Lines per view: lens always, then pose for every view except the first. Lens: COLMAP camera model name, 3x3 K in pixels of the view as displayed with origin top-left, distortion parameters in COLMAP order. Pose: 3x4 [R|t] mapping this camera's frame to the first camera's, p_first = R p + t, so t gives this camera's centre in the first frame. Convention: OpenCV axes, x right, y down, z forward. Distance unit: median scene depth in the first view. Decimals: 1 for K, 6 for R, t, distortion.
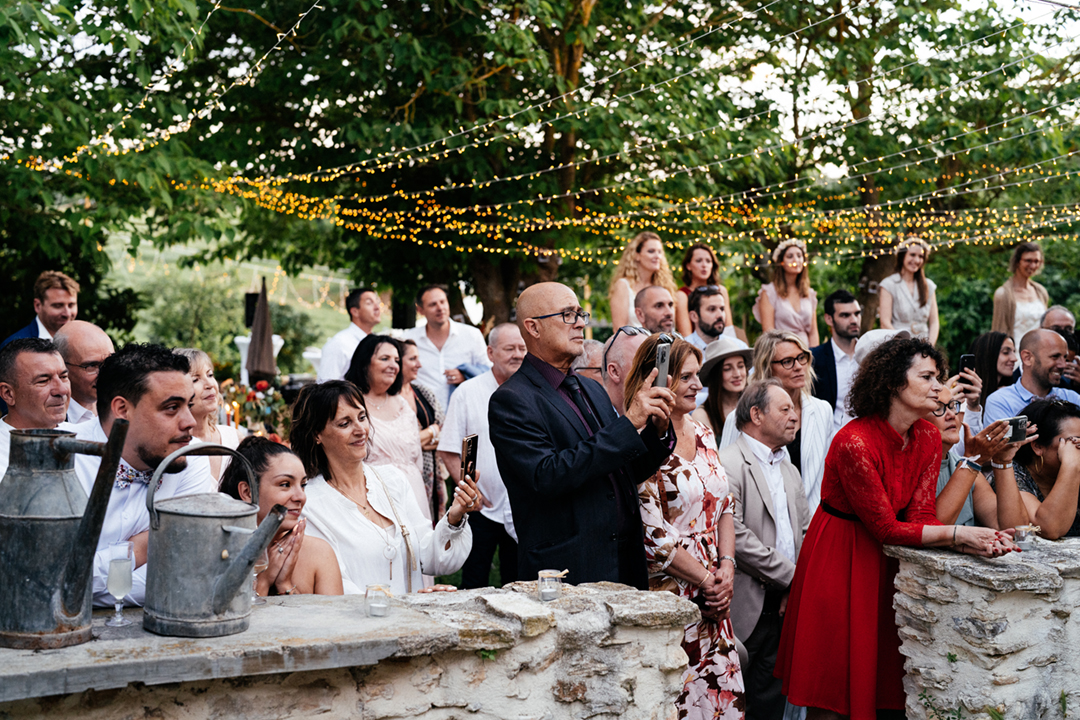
lens RADIAL K [[1536.1, 0, 540.0], [0, 1536.1, 360.0], [0, 0, 1]] dist [-0.252315, -0.018314]
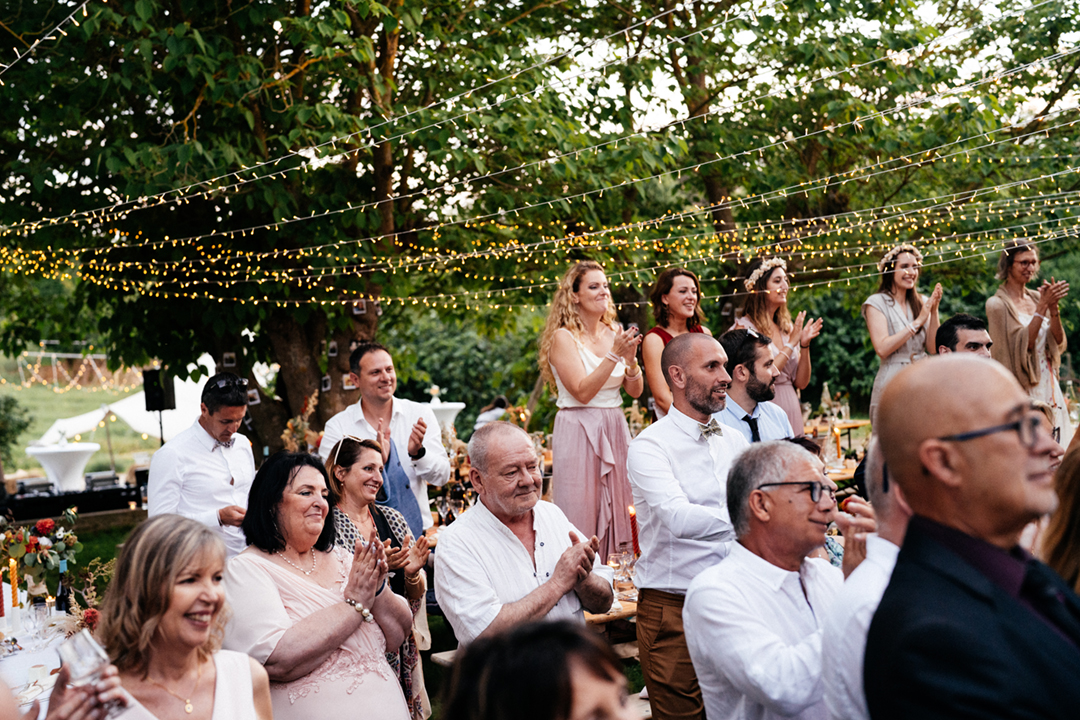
lens RADIAL K [[1567.4, 0, 540.0], [0, 1567.4, 360.0], [0, 0, 1]] dist [-0.156690, 0.003620]
pose [[0.977669, -0.082503, 0.193276, -0.094872], [0.087949, 0.995929, -0.019751, -0.024578], [-0.190860, 0.036308, 0.980946, 0.283873]]
